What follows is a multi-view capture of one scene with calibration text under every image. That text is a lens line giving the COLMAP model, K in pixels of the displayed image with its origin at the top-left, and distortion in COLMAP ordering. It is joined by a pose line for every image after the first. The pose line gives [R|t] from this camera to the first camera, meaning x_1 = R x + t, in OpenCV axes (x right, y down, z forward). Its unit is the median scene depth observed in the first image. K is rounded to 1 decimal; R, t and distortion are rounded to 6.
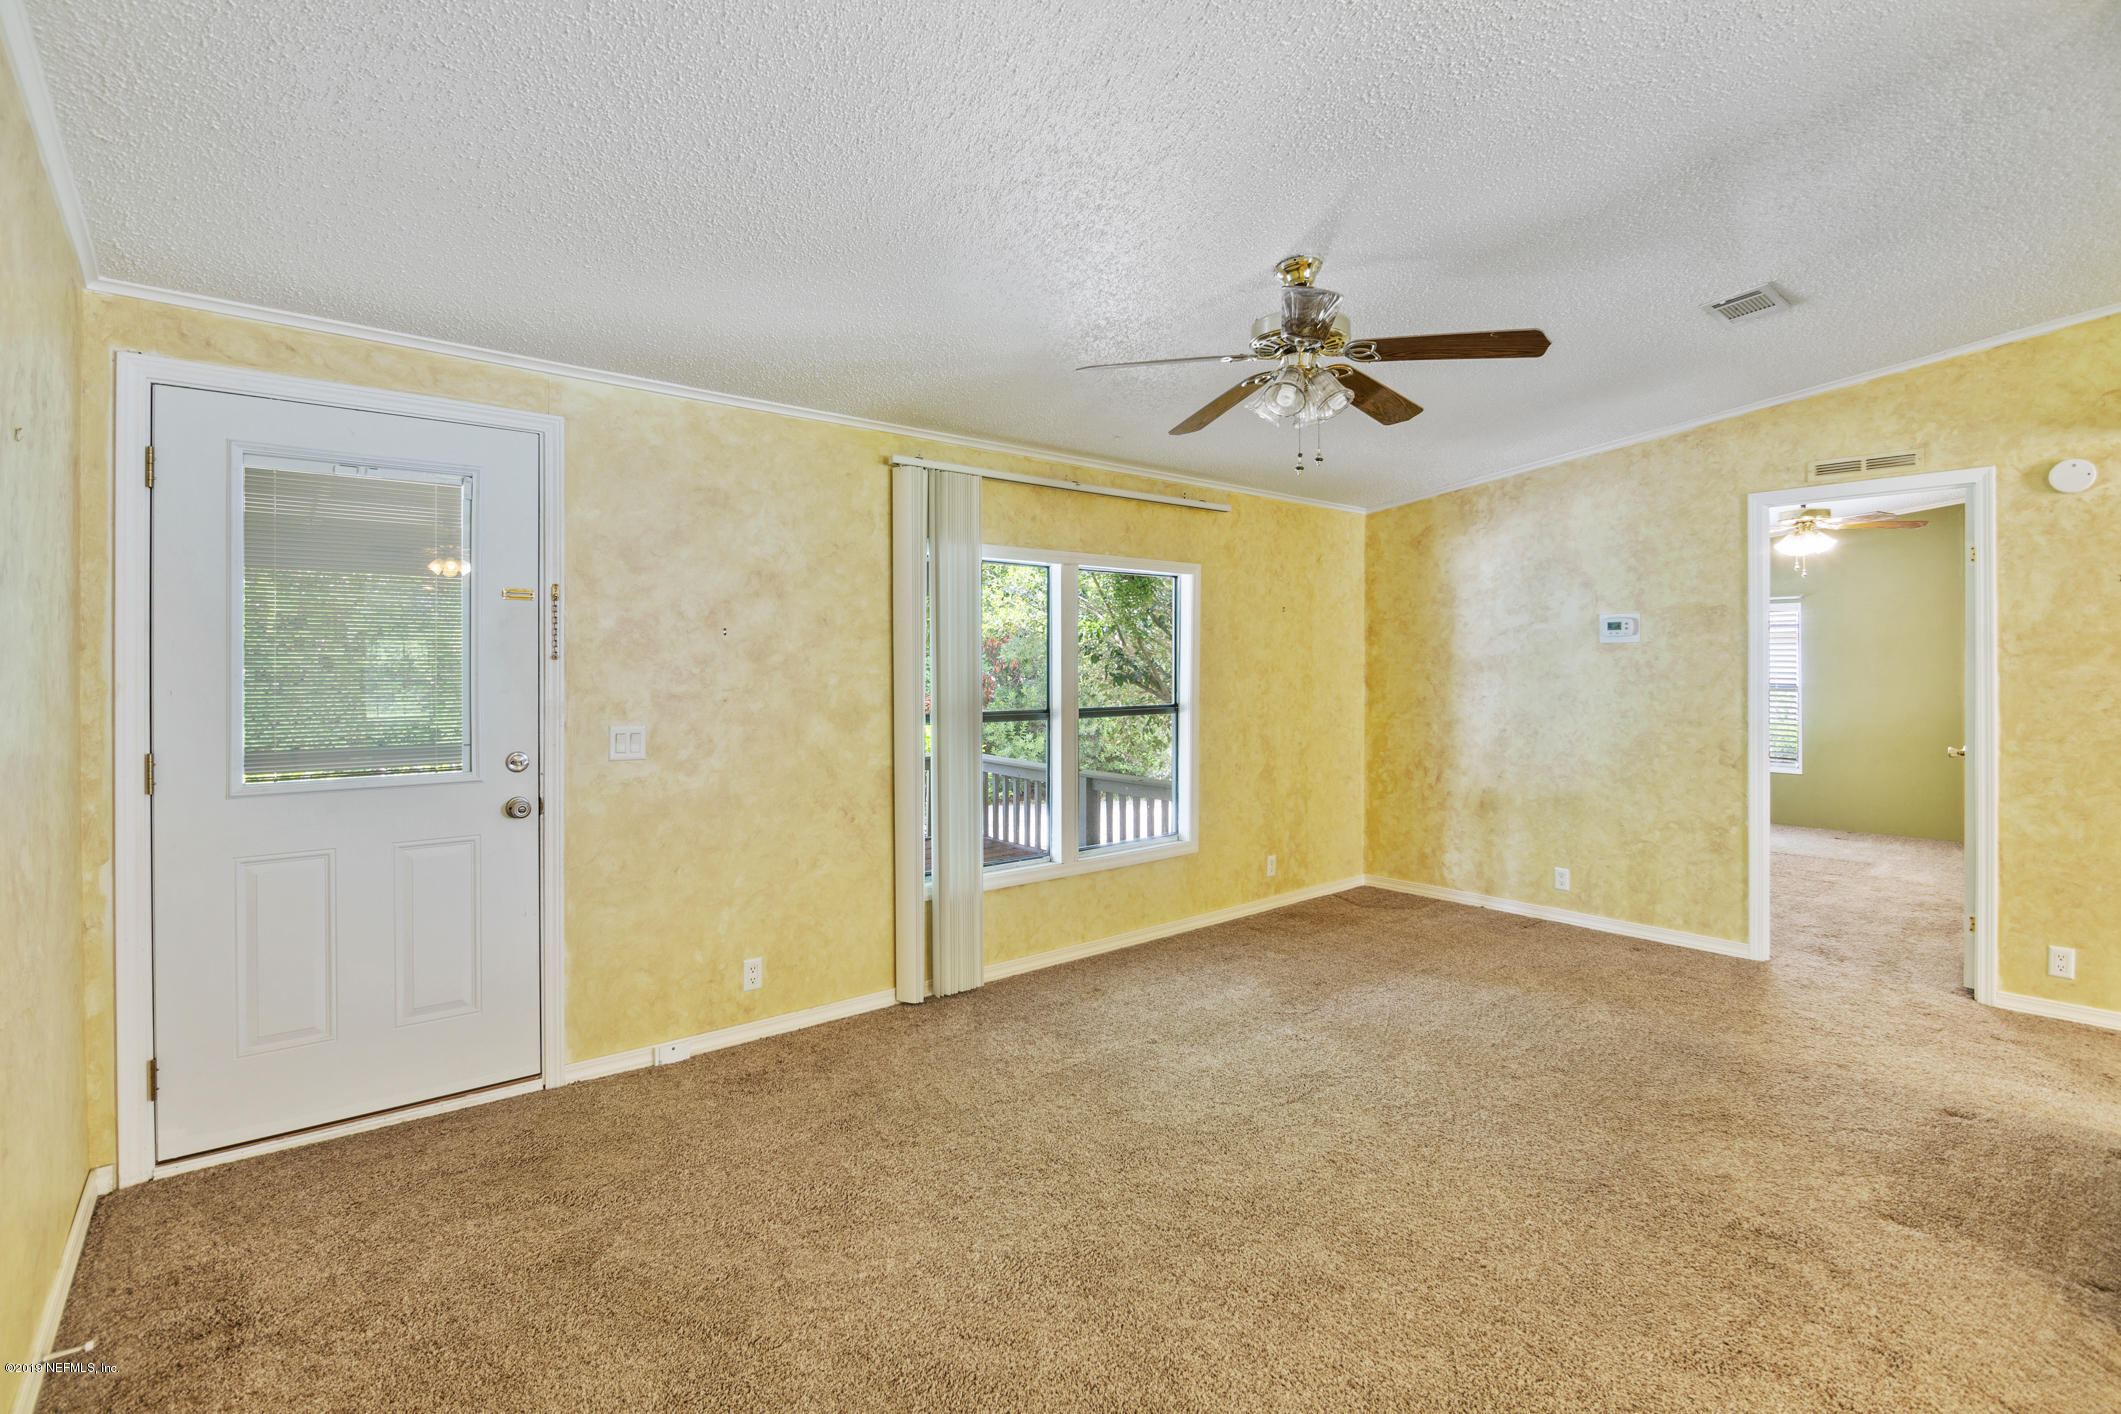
lens RADIAL K [[970.4, 0, 1049.9], [0, 970.4, 661.0], [0, 0, 1]] dist [-0.010062, -0.002335]
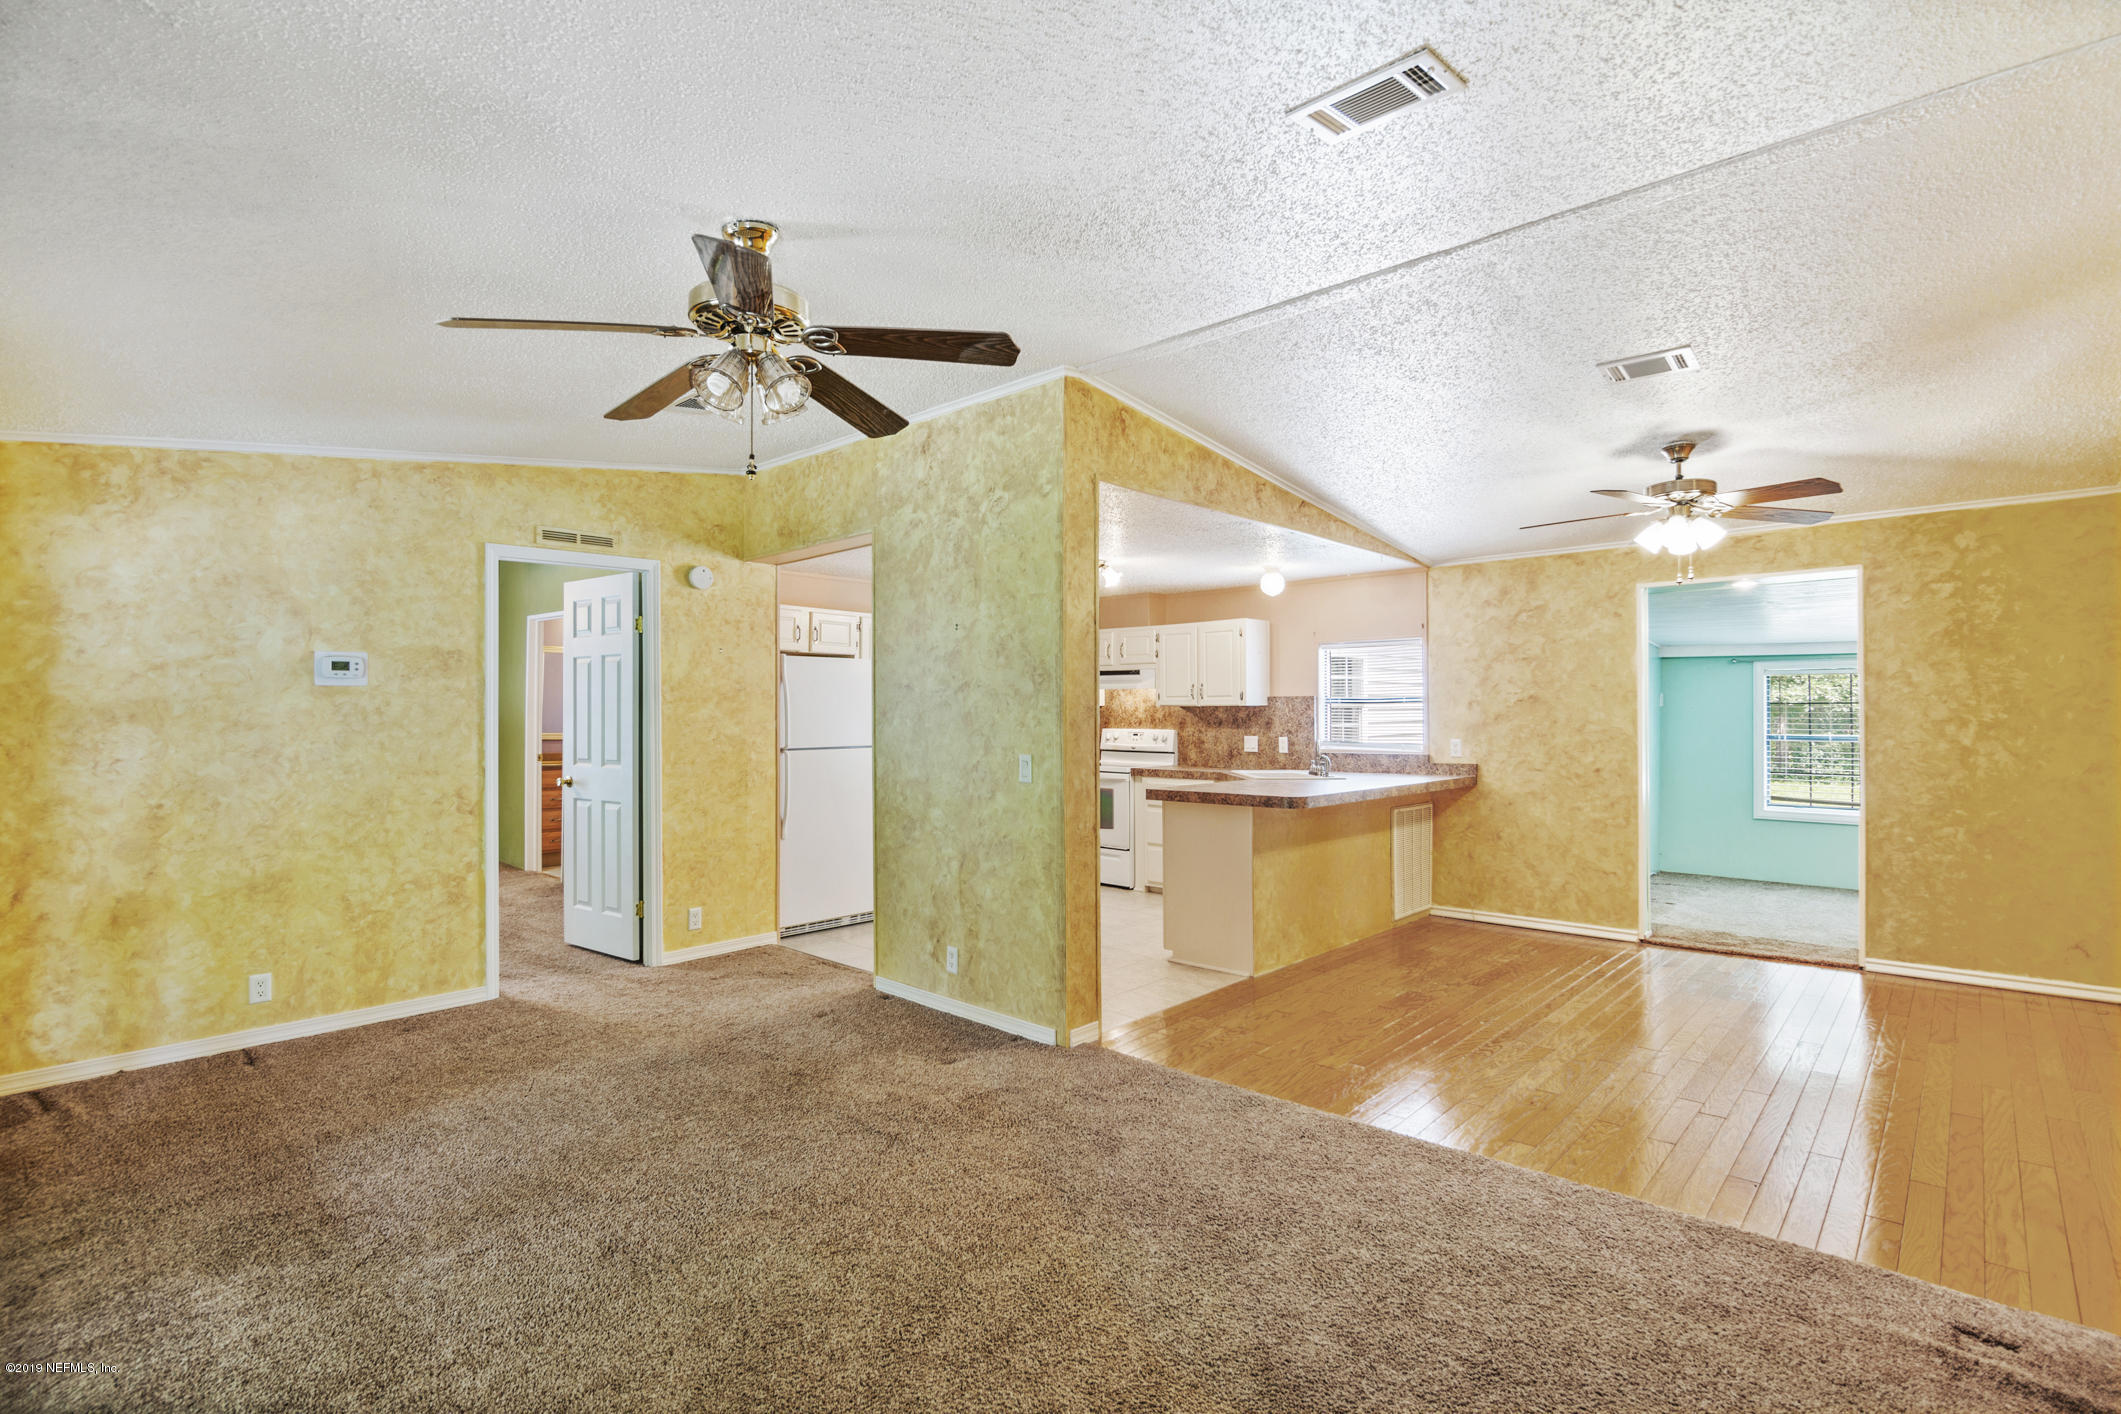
lens RADIAL K [[970.4, 0, 1082.2], [0, 970.4, 698.8], [0, 0, 1]] dist [-0.010062, -0.002335]
pose [[-0.126869, 0.009461, 0.991874, -0.386586], [0.004667, 0.999949, -0.008941, 0.003748], [-0.991908, 0.003495, -0.126907, 0.531897]]
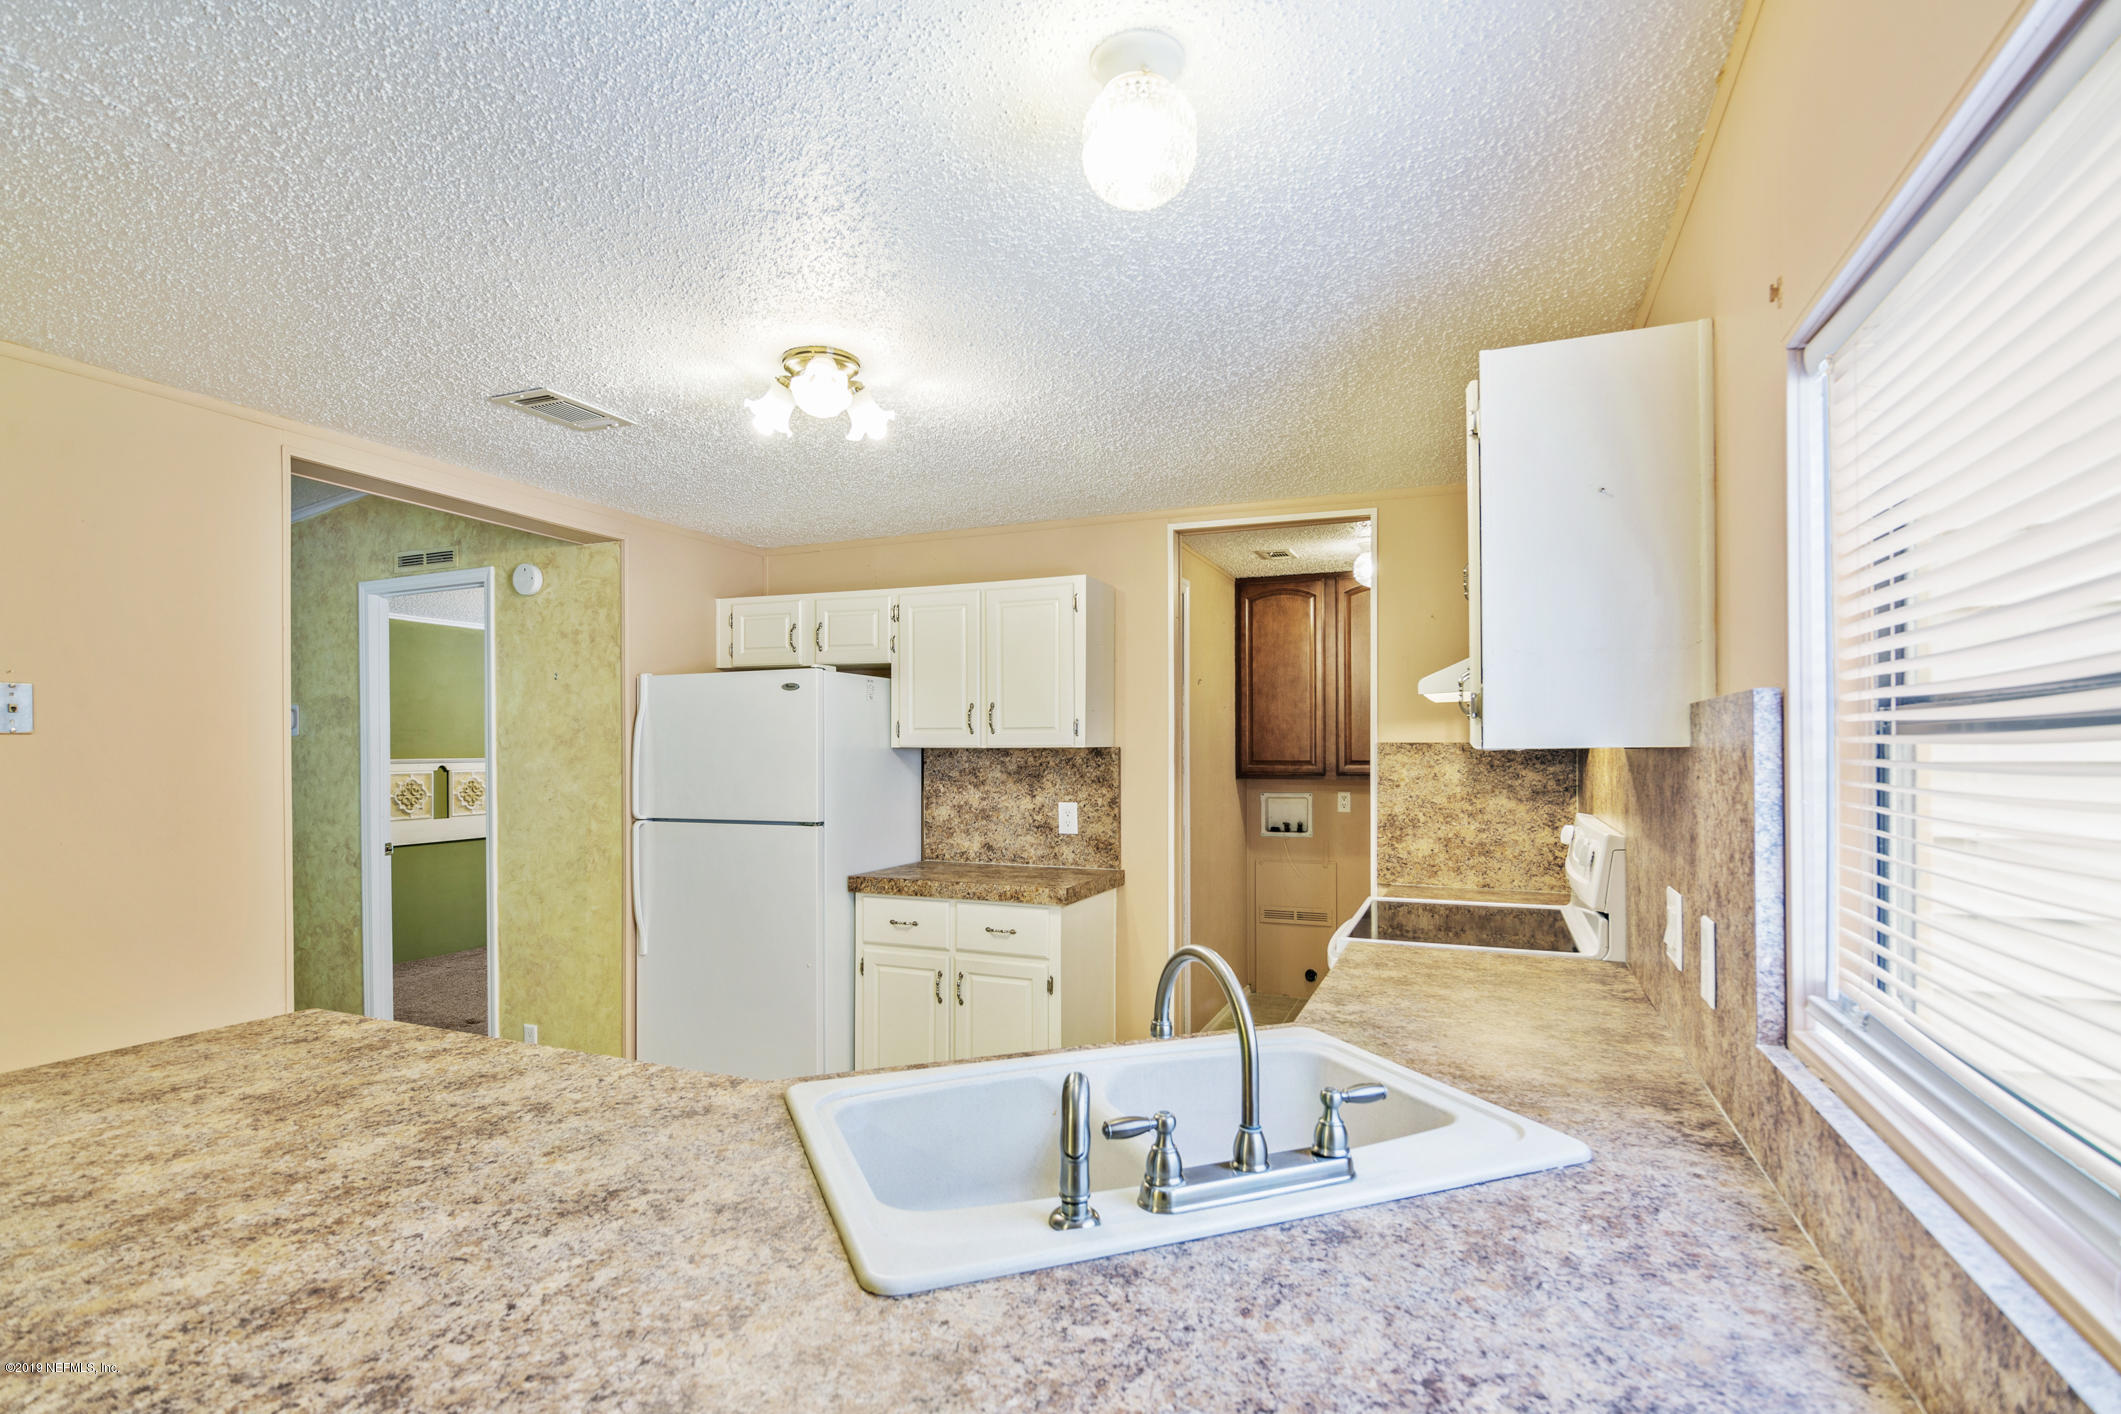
lens RADIAL K [[1029.0, 0, 1032.7], [0, 1029.0, 749.9], [0, 0, 1]] dist [-0.014065, -0.002234]
pose [[0.893034, -0.006671, 0.449939, 0.911897], [0.007899, 0.999968, -0.000851, 0.000848], [-0.449919, 0.004314, 0.893059, -0.231353]]
